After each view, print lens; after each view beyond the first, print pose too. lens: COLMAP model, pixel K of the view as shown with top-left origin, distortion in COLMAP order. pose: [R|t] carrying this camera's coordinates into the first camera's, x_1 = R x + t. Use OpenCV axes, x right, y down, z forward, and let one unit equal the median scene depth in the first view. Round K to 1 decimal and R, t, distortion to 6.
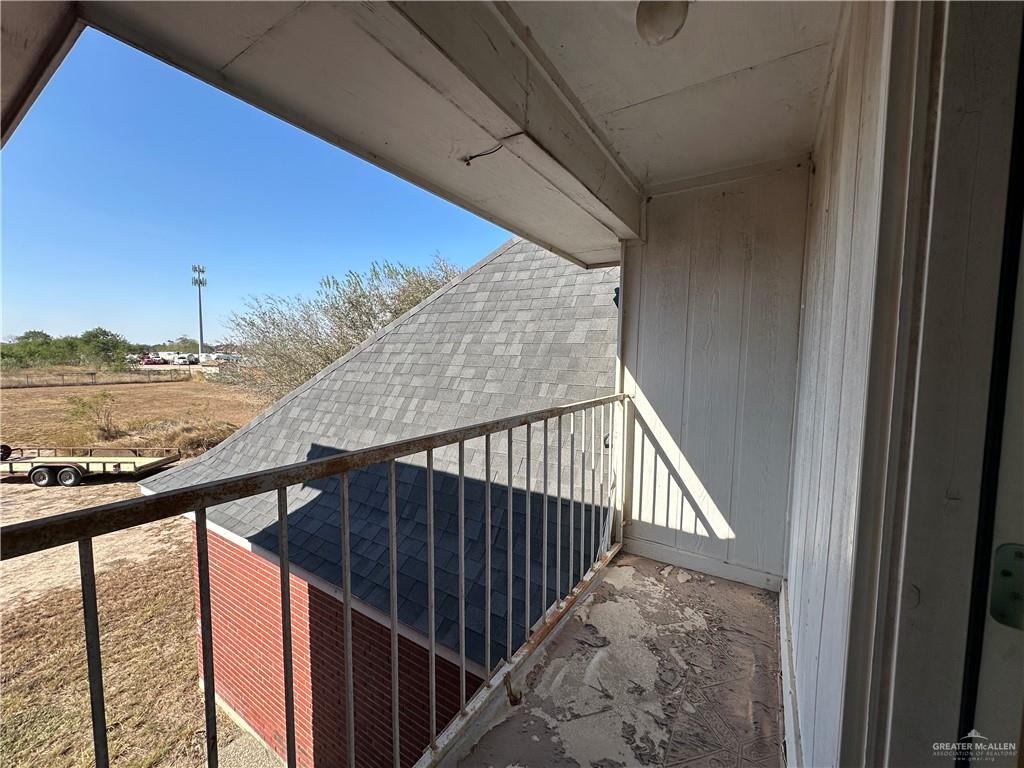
lens RADIAL K [[407.5, 0, 512.6], [0, 407.5, 383.4], [0, 0, 1]] dist [-0.002928, 0.000094]
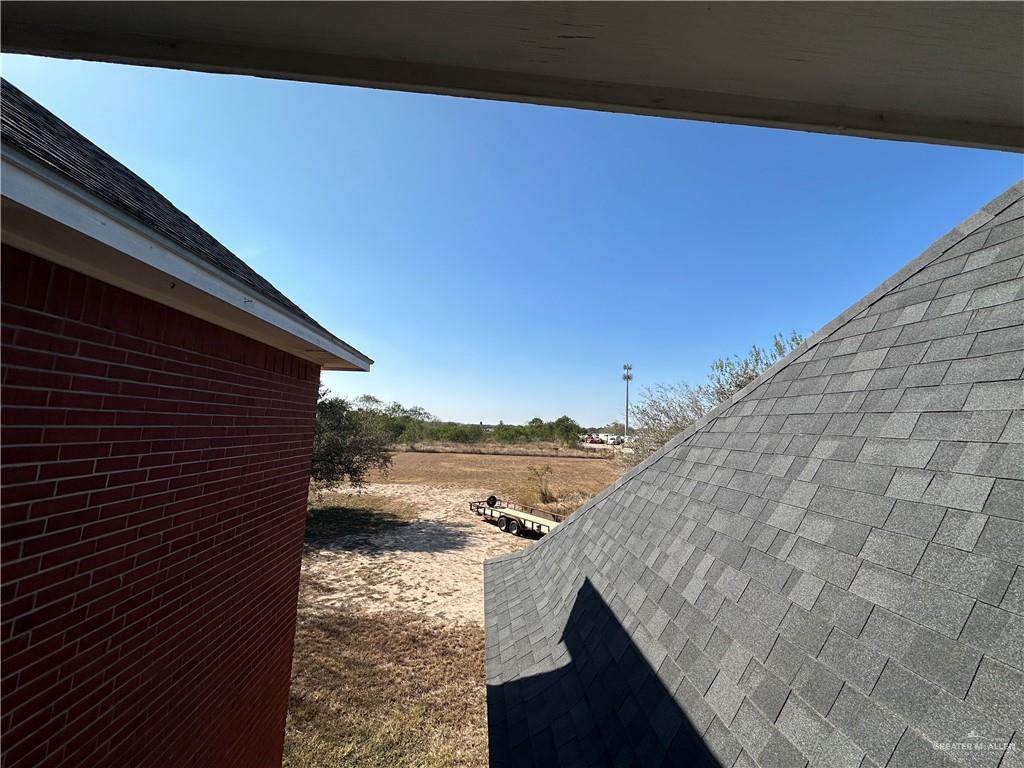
lens RADIAL K [[407.5, 0, 512.6], [0, 407.5, 383.4], [0, 0, 1]] dist [-0.002928, 0.000094]
pose [[0.597581, -0.074834, -0.798309, 0.036437], [-0.090961, 0.982880, -0.160226, -0.048870], [0.796633, 0.168363, 0.580543, 0.267201]]
